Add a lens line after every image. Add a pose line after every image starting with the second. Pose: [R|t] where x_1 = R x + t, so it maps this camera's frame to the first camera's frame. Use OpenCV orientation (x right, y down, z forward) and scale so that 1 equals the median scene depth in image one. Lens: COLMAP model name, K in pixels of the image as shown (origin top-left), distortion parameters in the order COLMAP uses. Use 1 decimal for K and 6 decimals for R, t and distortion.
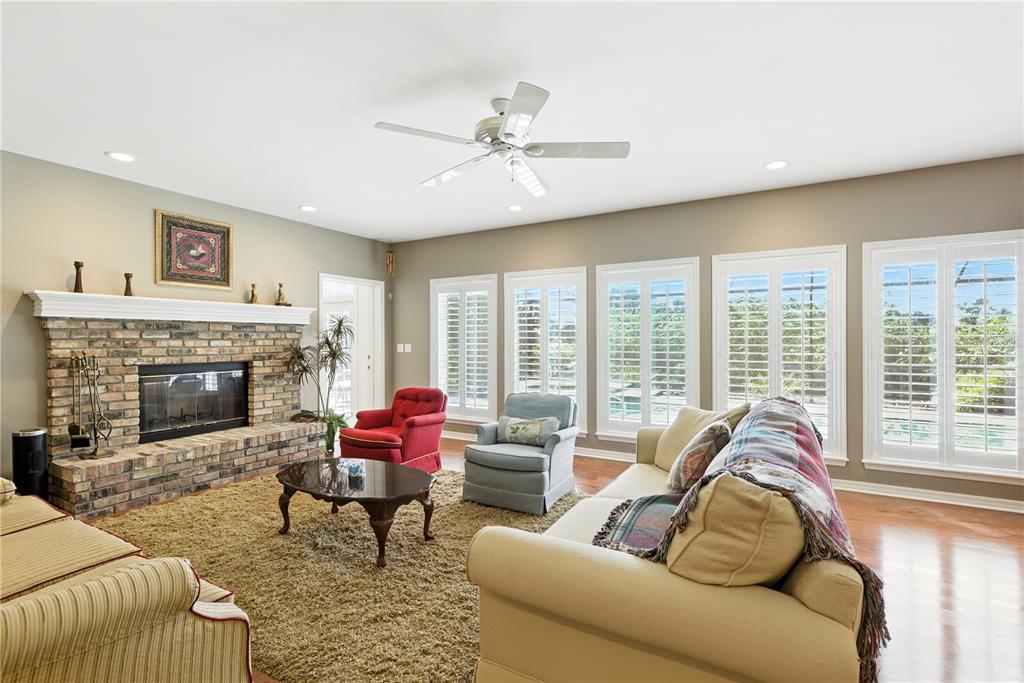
lens RADIAL K [[471.6, 0, 520.3], [0, 471.6, 339.2], [0, 0, 1]] dist [-0.003918, -0.000084]
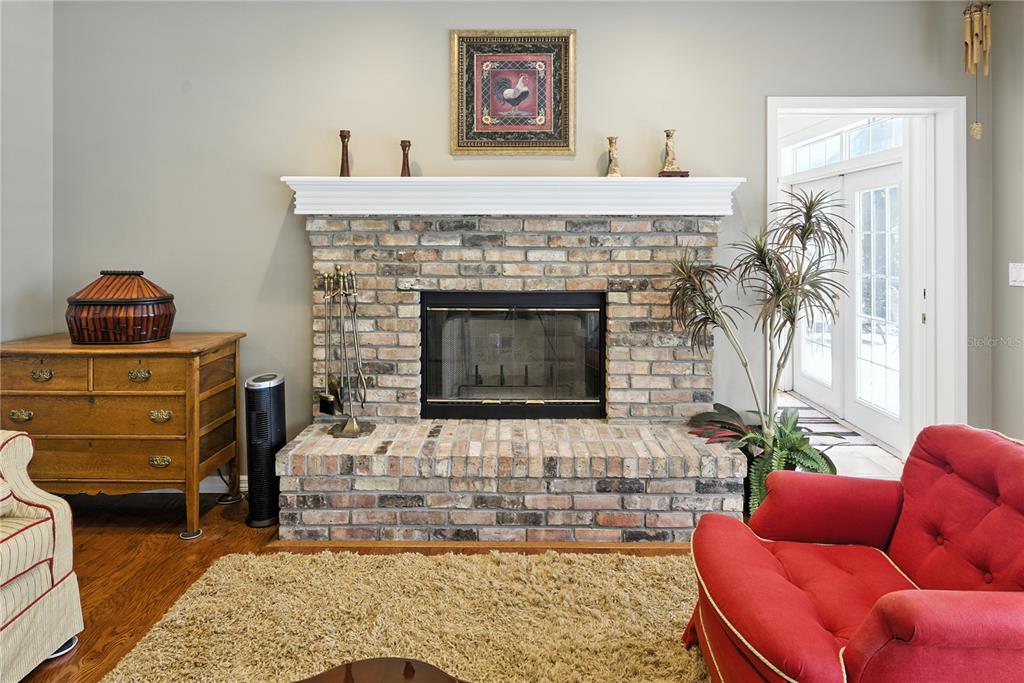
lens RADIAL K [[604.3, 0, 508.1], [0, 604.3, 243.3], [0, 0, 1]] dist [-0.003541, -0.000677]
pose [[0.489566, 0.002173, -0.871964, -0.069049], [-0.003480, 0.999994, 0.000539, -0.005694], [0.871960, 0.002770, 0.489570, 0.663354]]
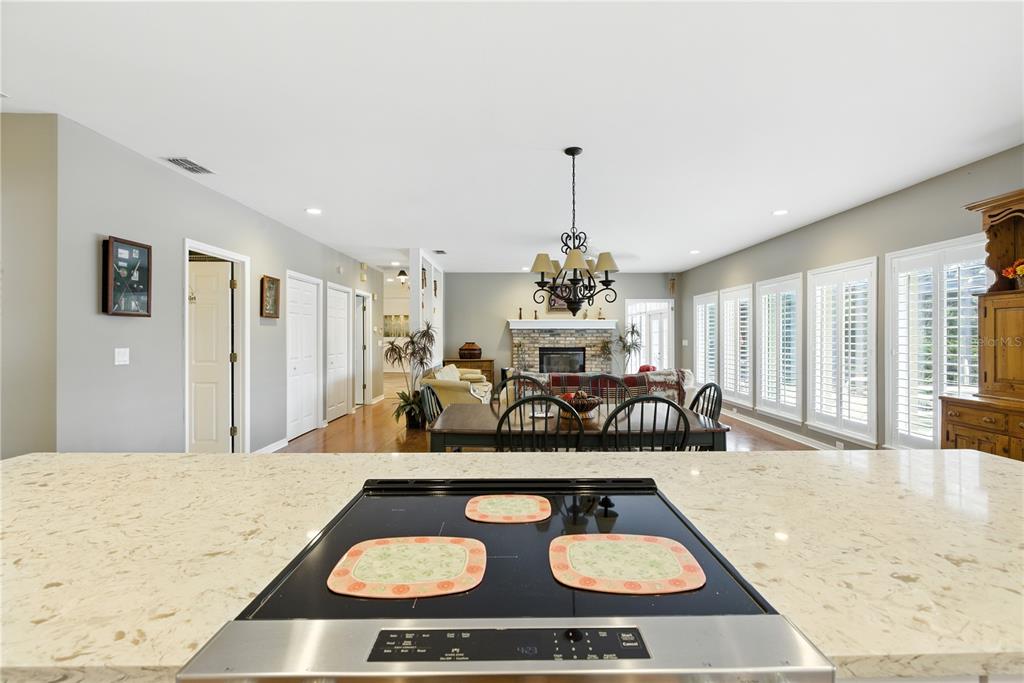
lens RADIAL K [[471.6, 0, 510.8], [0, 471.6, 345.0], [0, 0, 1]] dist [-0.003918, -0.000084]
pose [[0.473554, 0.021703, -0.880498, 1.204225], [0.000797, 0.999685, 0.025069, -0.017312], [0.880765, -0.012574, 0.473387, -0.283386]]
